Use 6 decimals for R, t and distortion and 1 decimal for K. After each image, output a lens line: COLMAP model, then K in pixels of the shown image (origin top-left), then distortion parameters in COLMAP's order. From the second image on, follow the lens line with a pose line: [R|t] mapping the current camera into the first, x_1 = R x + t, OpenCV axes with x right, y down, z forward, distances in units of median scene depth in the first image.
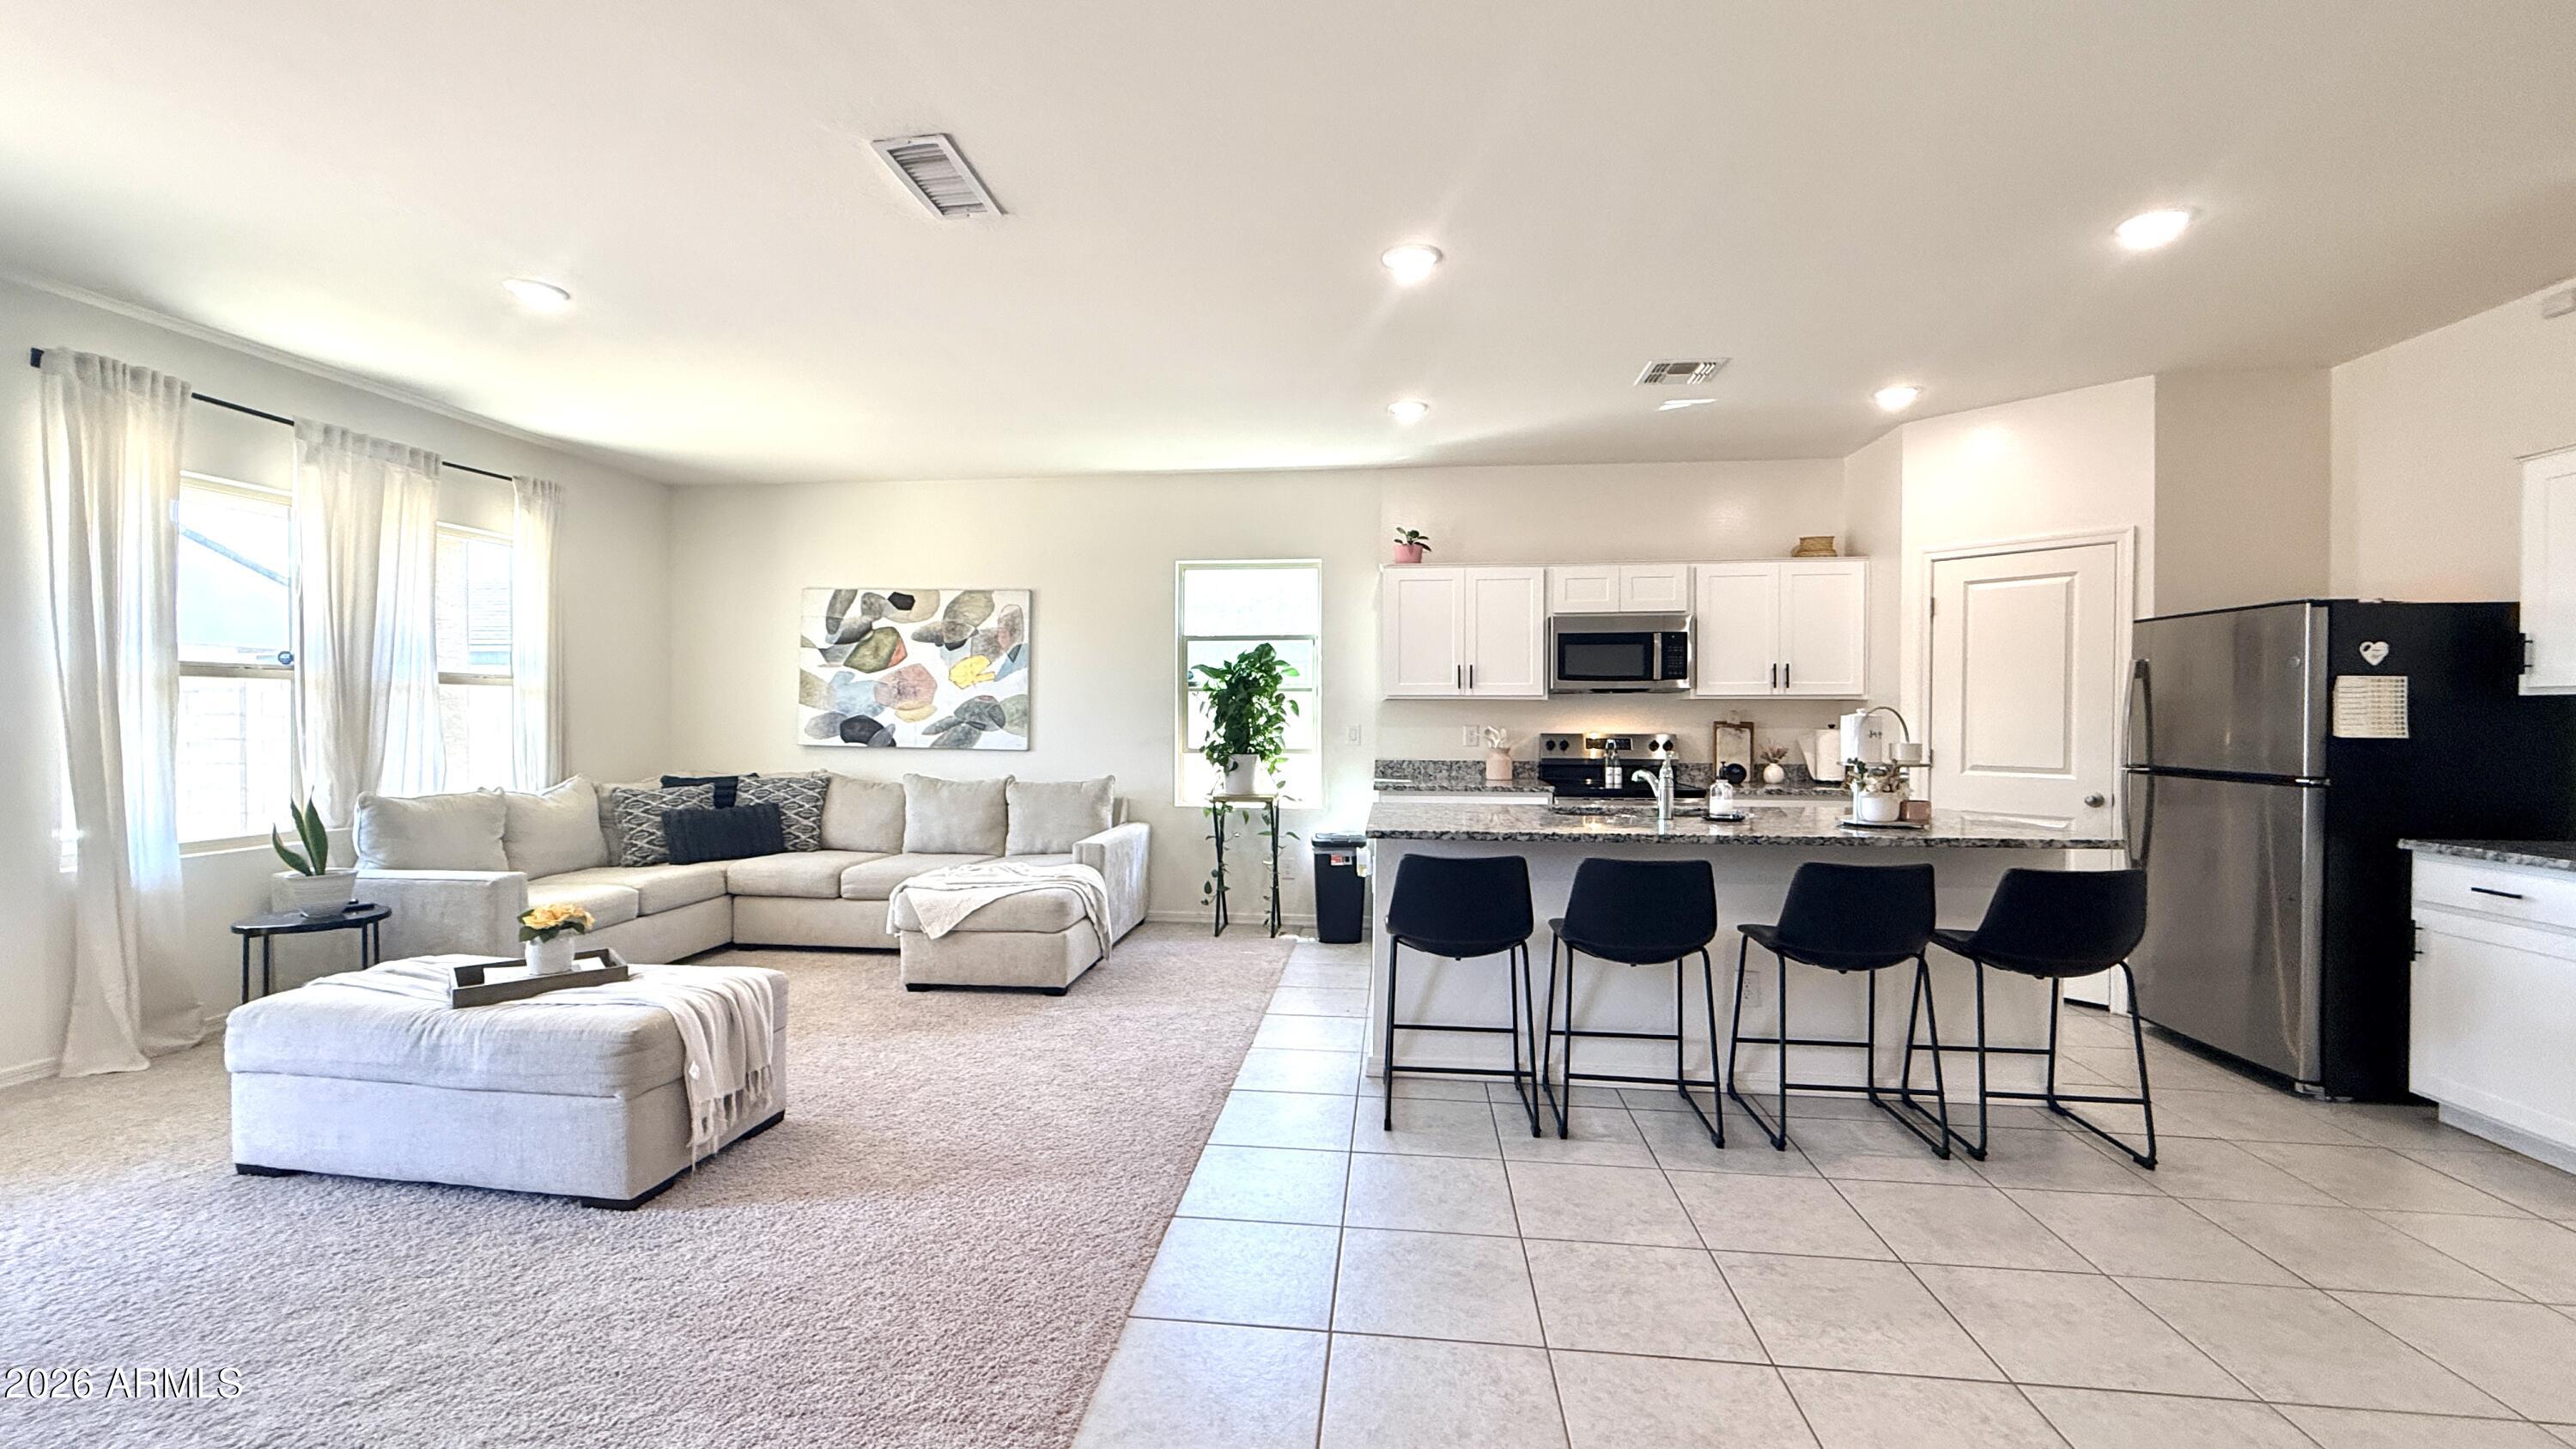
lens RADIAL K [[1022.0, 0, 1283.8], [0, 1022.0, 723.6], [0, 0, 1]] dist [-0.001006, -0.000025]
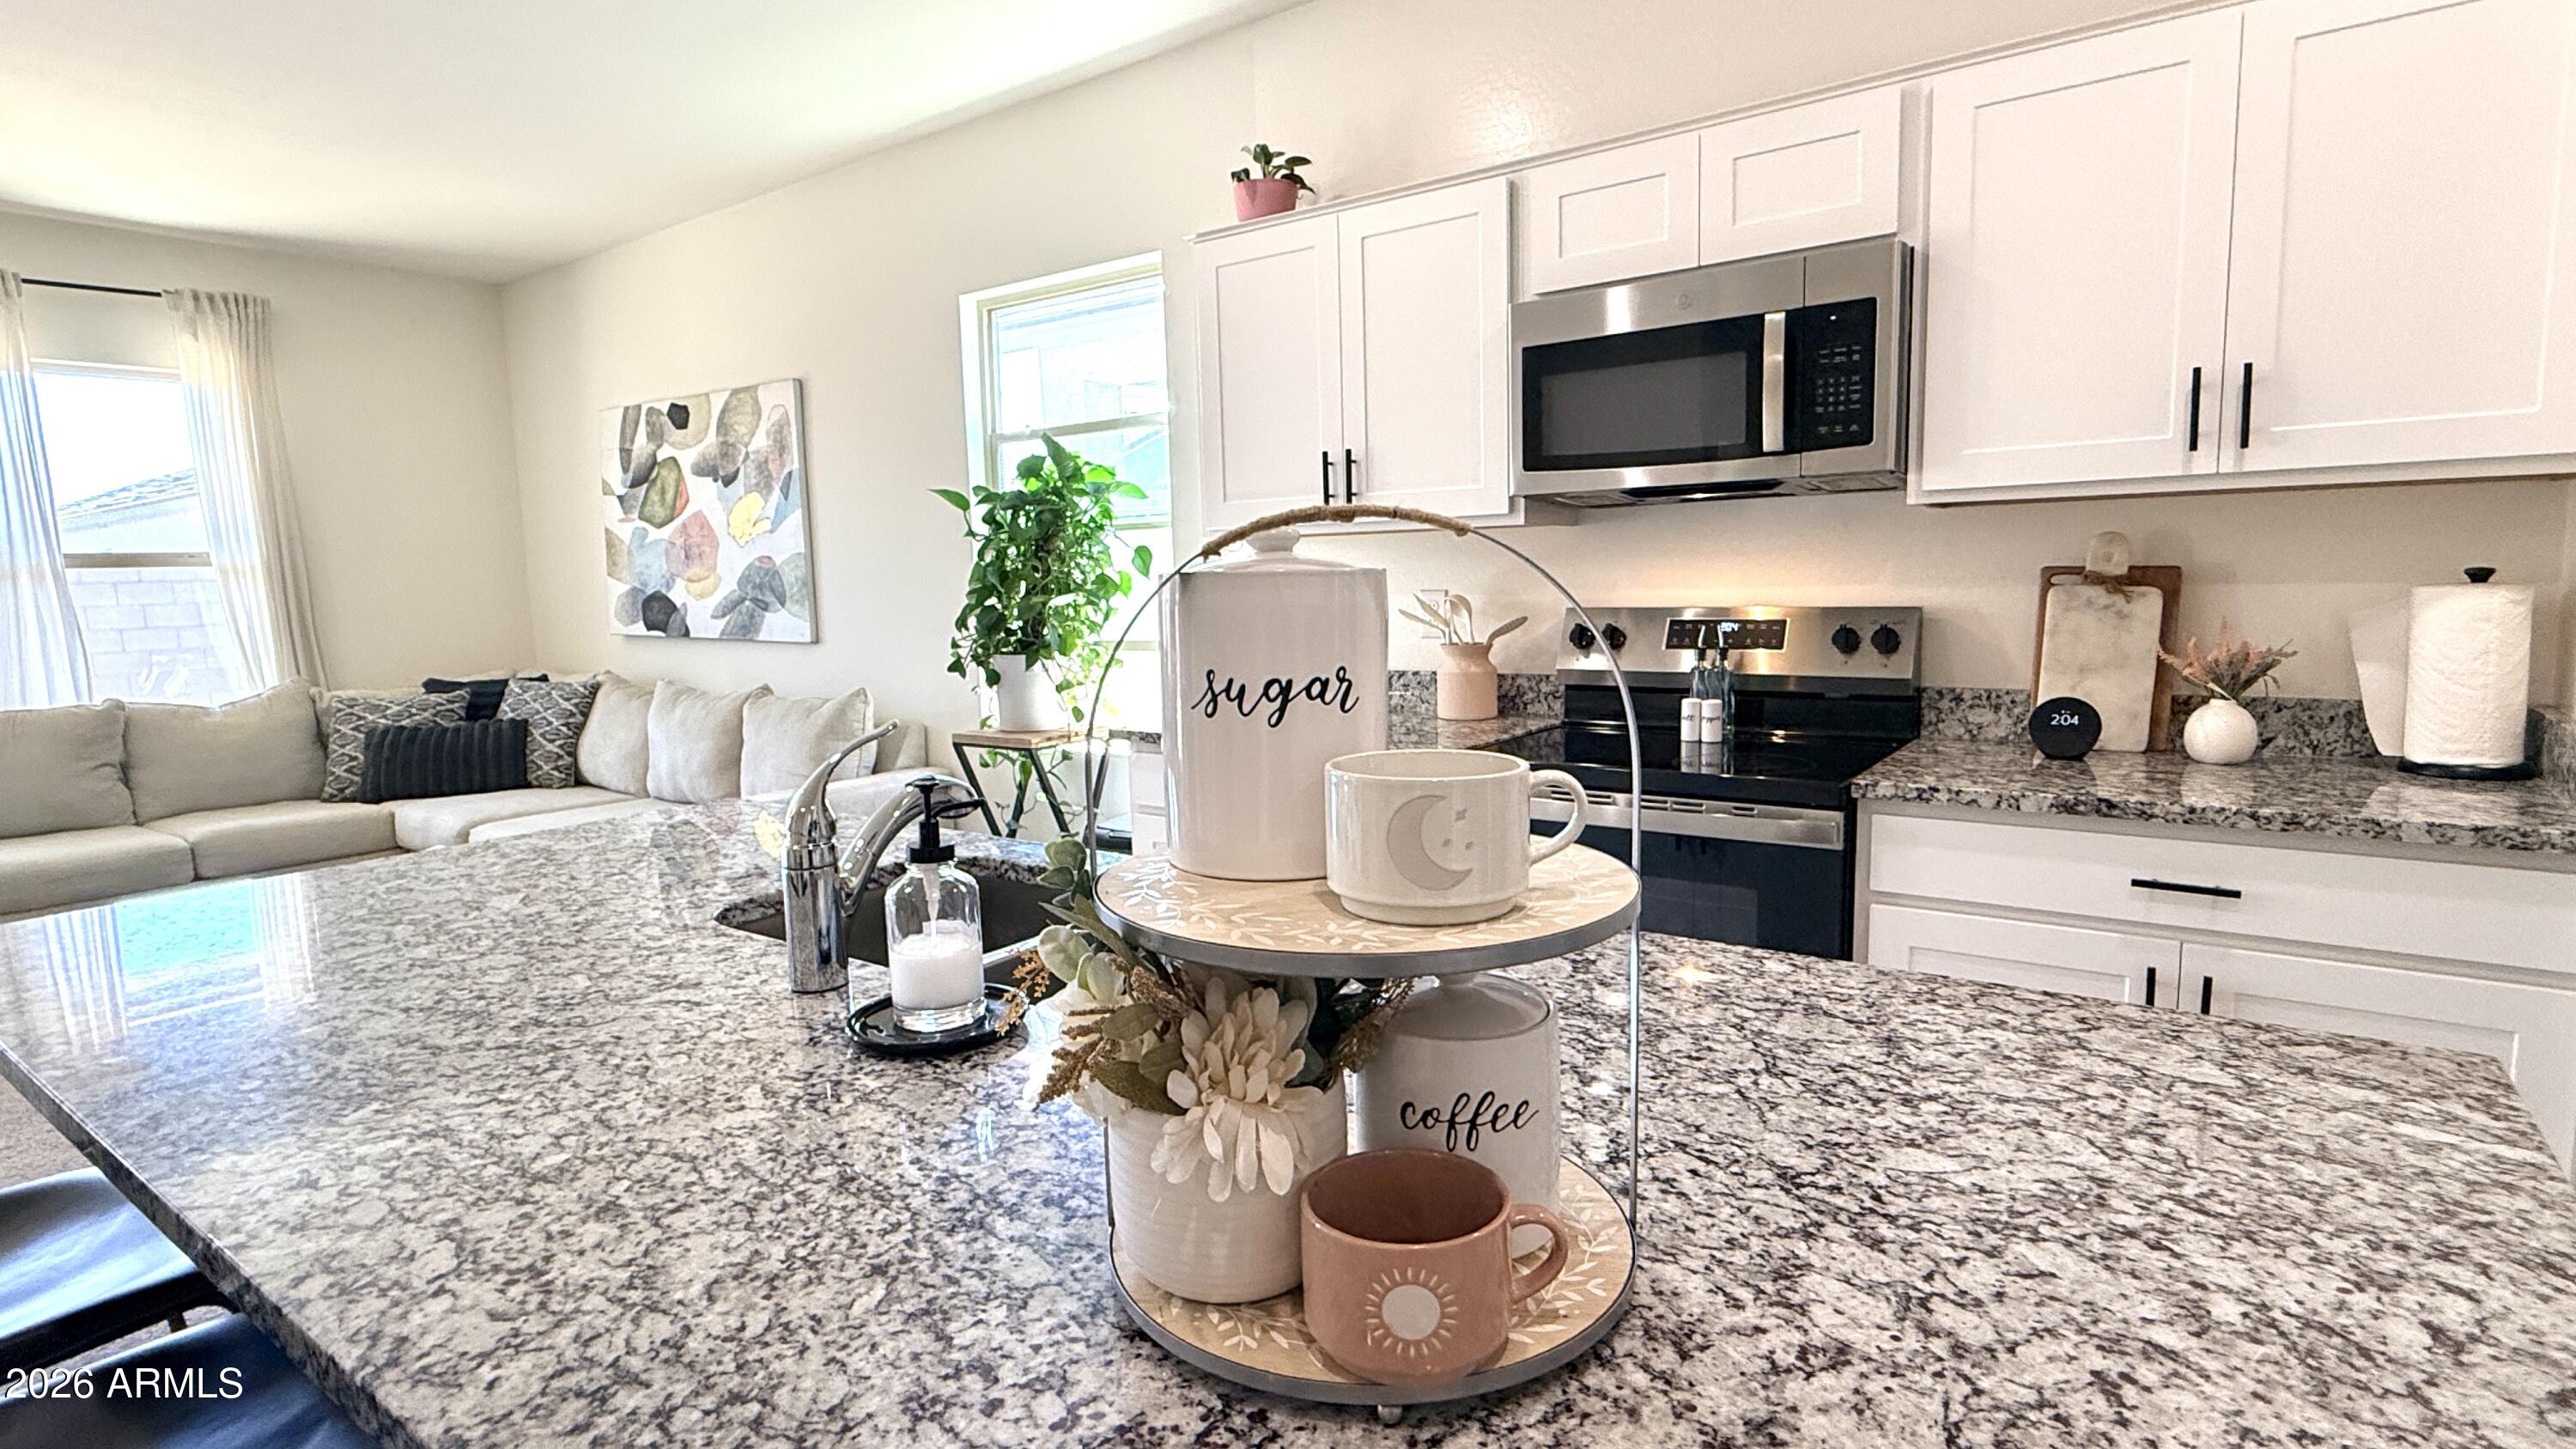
lens RADIAL K [[1265.0, 0, 1278.5], [0, 1265.0, 727.3], [0, 0, 1]] dist [0.000218, -0.000387]
pose [[0.866705, 0.034872, -0.497601, 0.428301], [0.025106, 0.993240, 0.113335, -0.003339], [0.498189, -0.110721, 0.859970, 0.531281]]
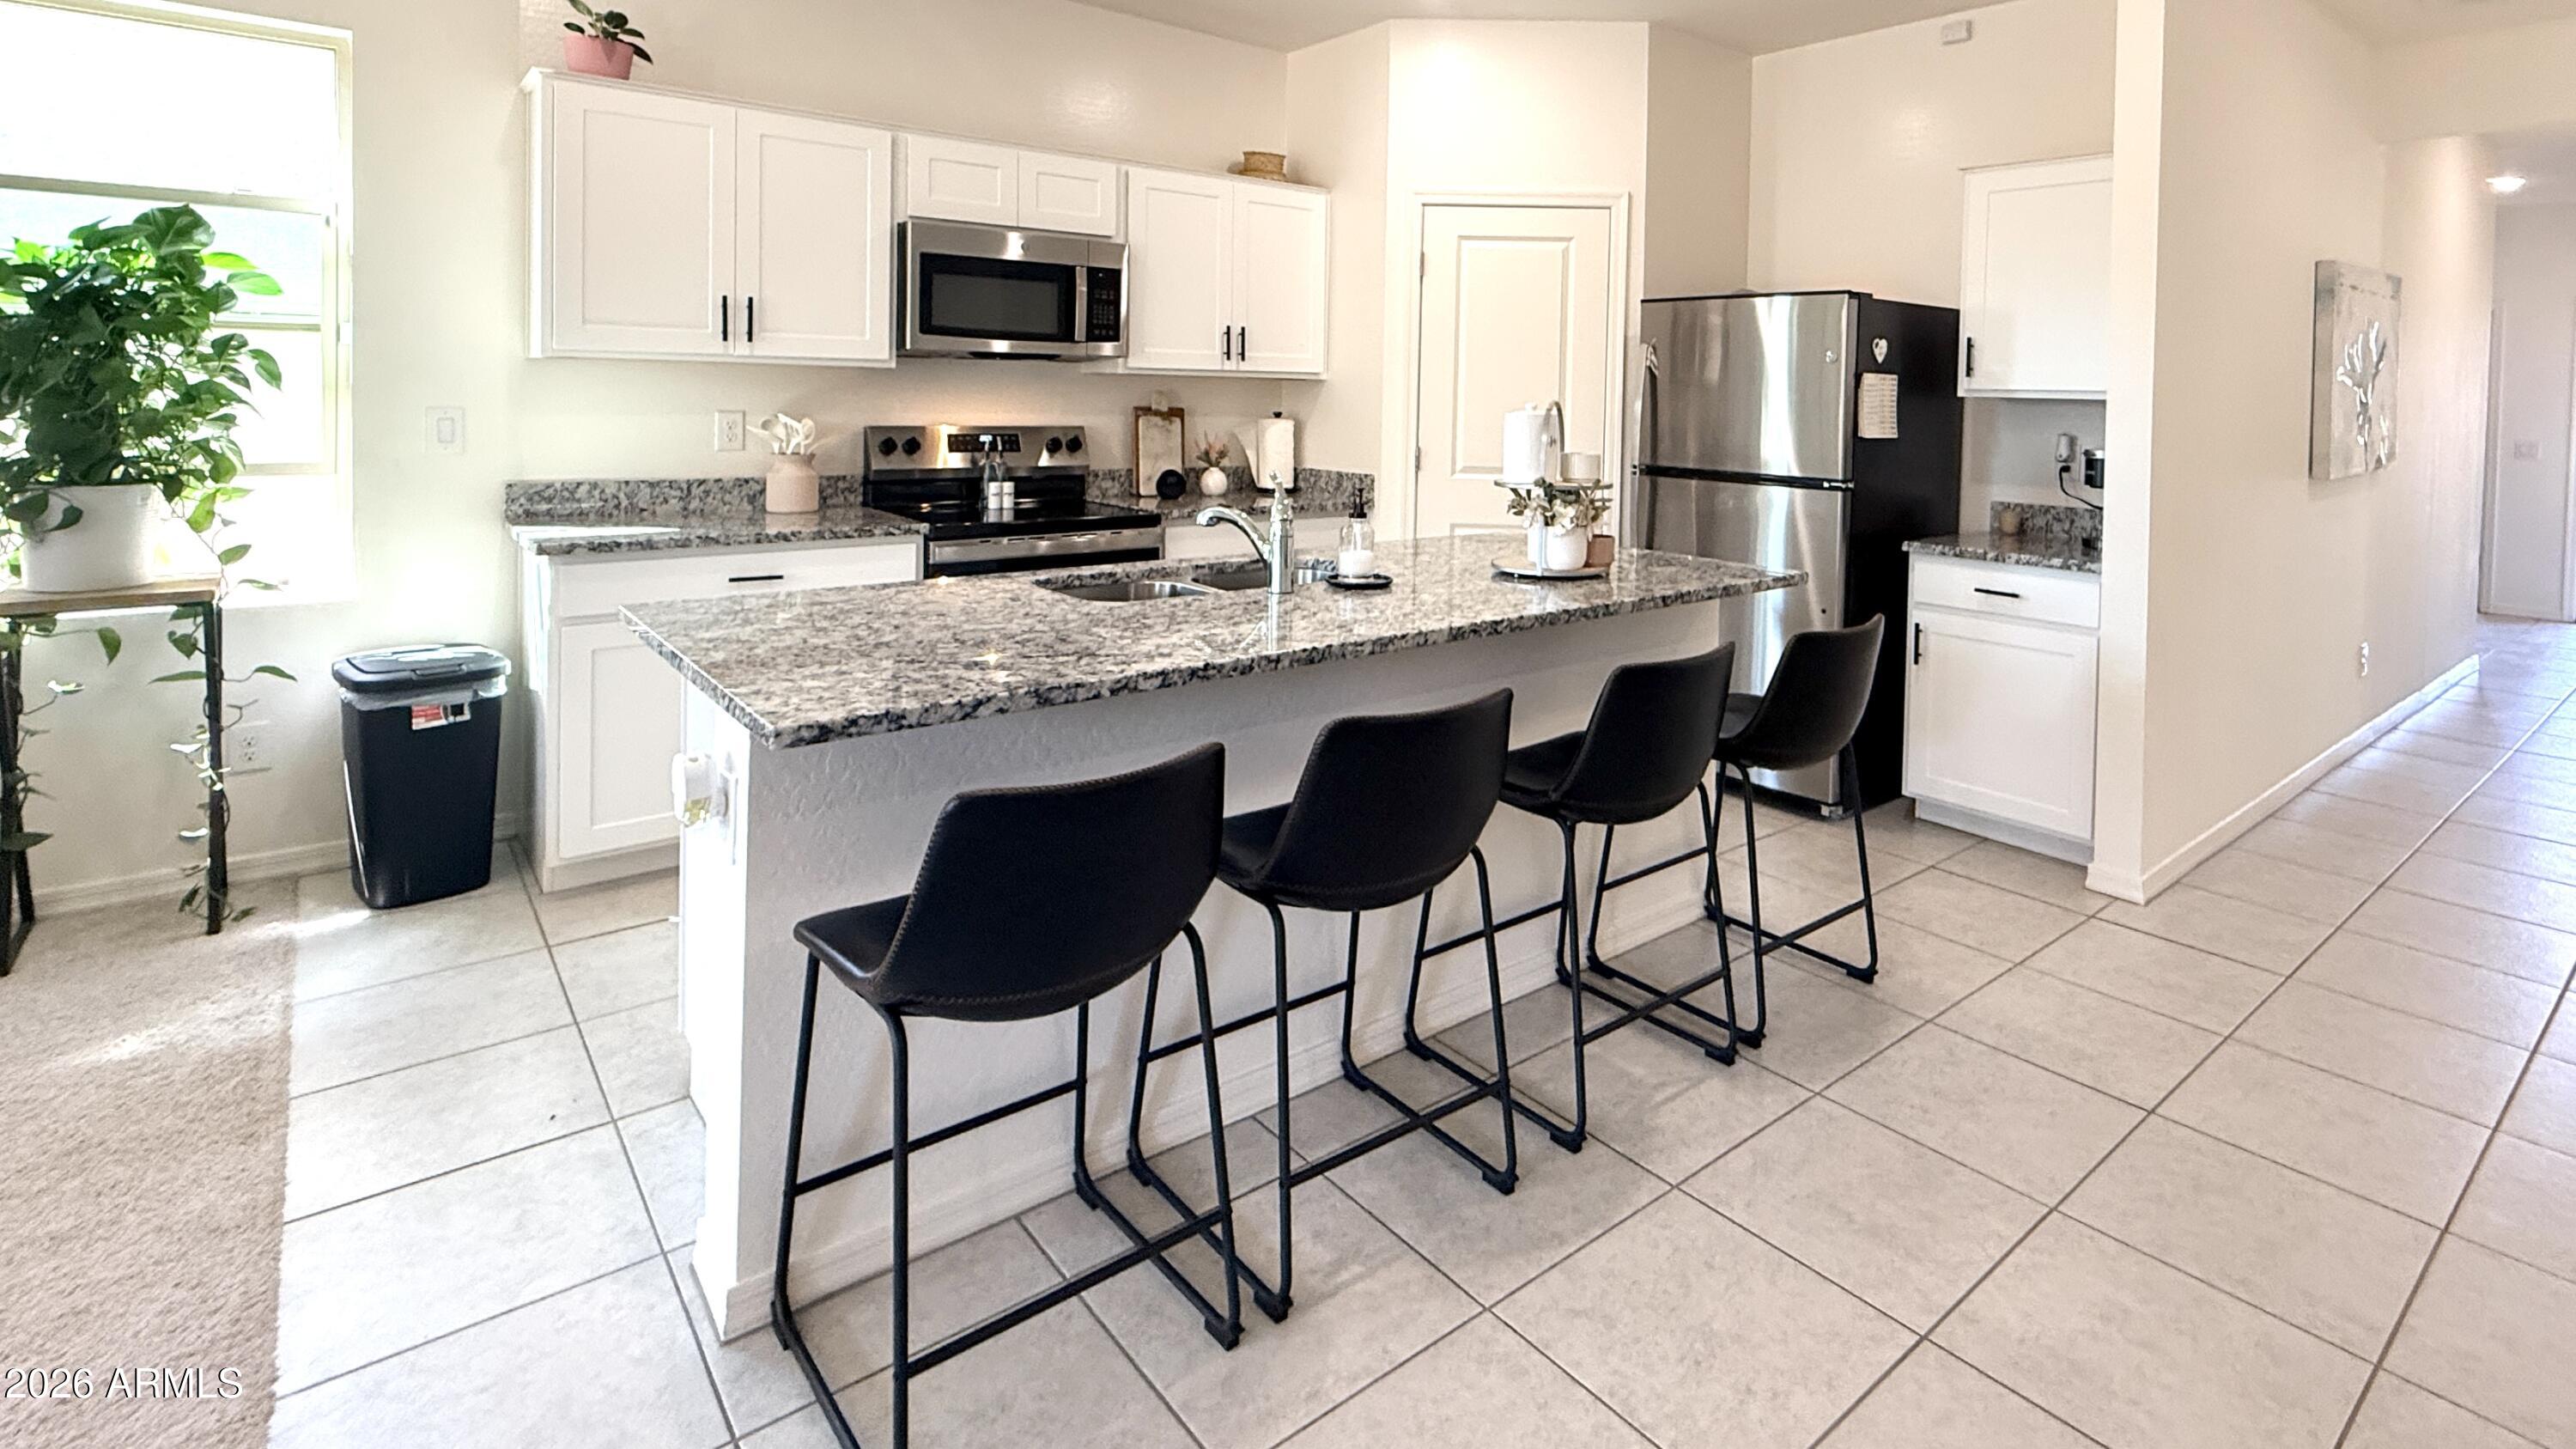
lens RADIAL K [[1243.3, 0, 1438.0], [0, 1243.3, 421.0], [0, 0, 1]] dist [-0.004091, 0.000738]
pose [[0.663276, -0.005057, 0.748357, -0.058368], [-0.014303, 0.999709, 0.019433, -0.011717], [-0.748238, -0.023594, 0.663011, 0.323408]]
